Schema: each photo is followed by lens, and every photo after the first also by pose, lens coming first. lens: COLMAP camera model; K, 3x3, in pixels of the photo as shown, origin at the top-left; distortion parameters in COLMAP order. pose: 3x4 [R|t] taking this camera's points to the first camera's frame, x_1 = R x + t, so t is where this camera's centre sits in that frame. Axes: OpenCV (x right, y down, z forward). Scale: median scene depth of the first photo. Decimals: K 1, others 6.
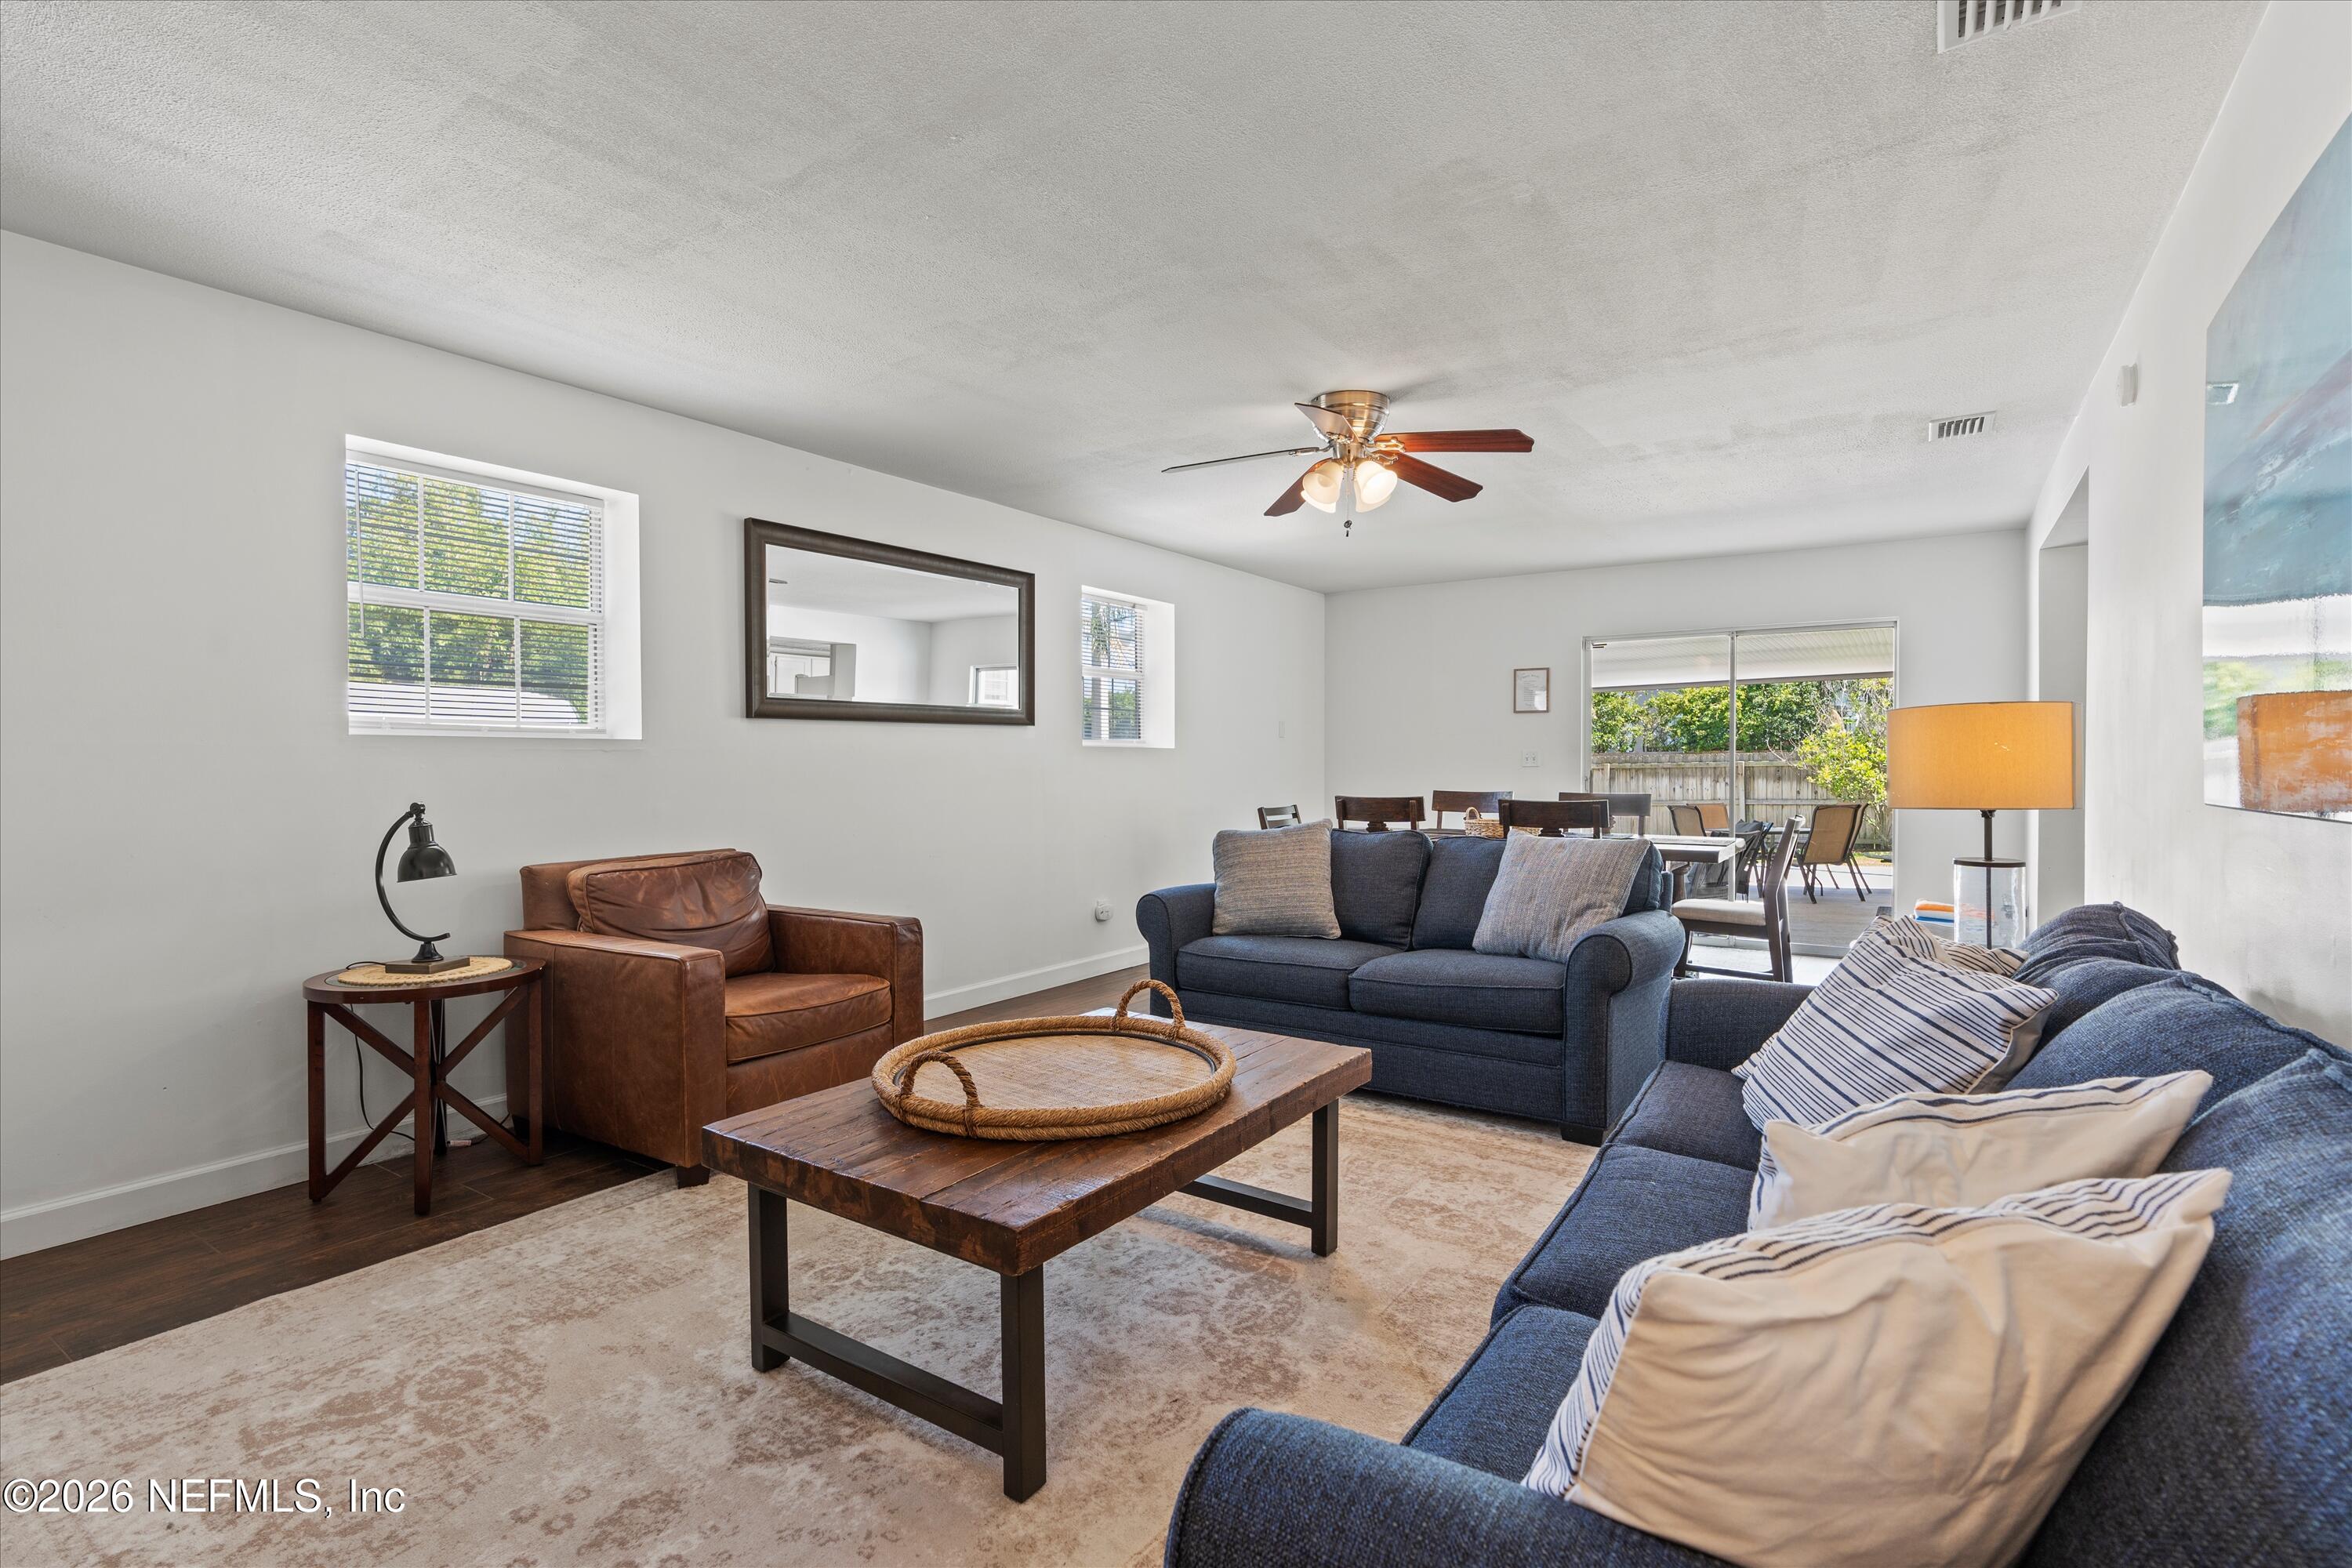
lens RADIAL K [[1081.9, 0, 1194.4], [0, 1081.9, 772.7], [0, 0, 1]] dist [-0.009391, 0.002200]
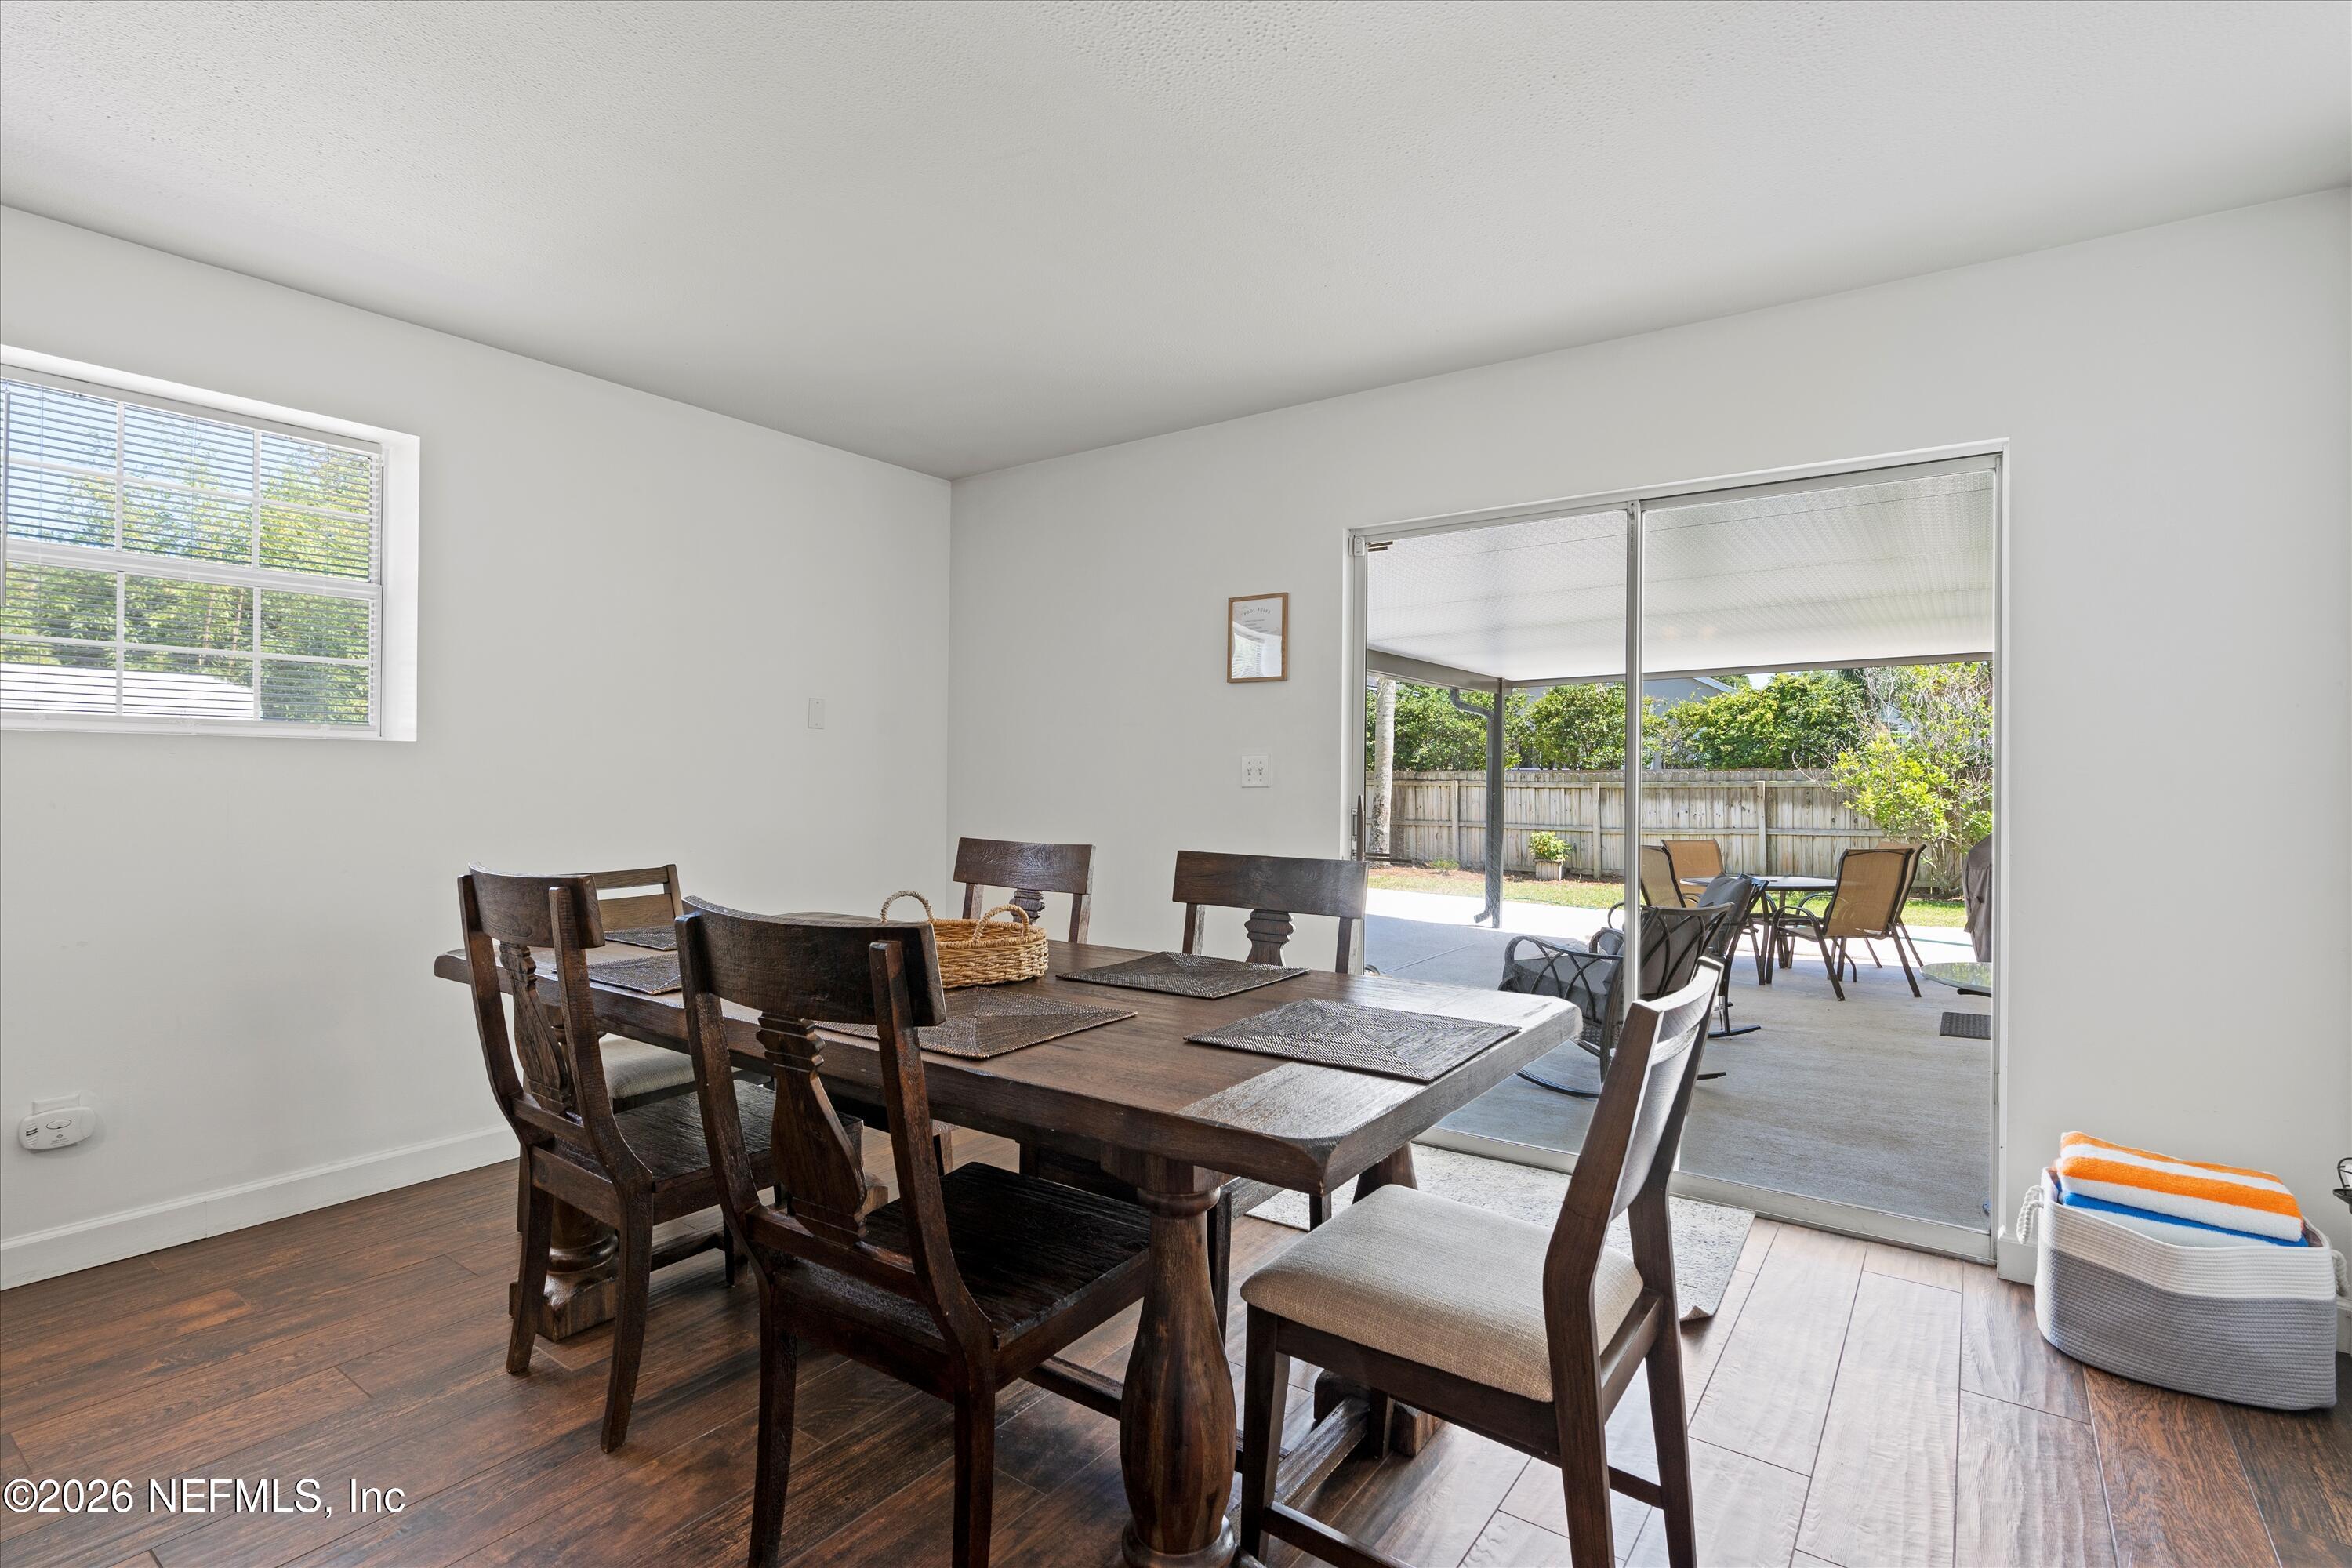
lens RADIAL K [[1081.9, 0, 1172.6], [0, 1081.9, 787.8], [0, 0, 1]] dist [-0.009391, 0.002200]
pose [[0.998799, 0.010423, -0.047864, 0.104130], [-0.010355, 0.999945, 0.001676, -0.002158], [0.047879, -0.001179, 0.998852, 0.170106]]
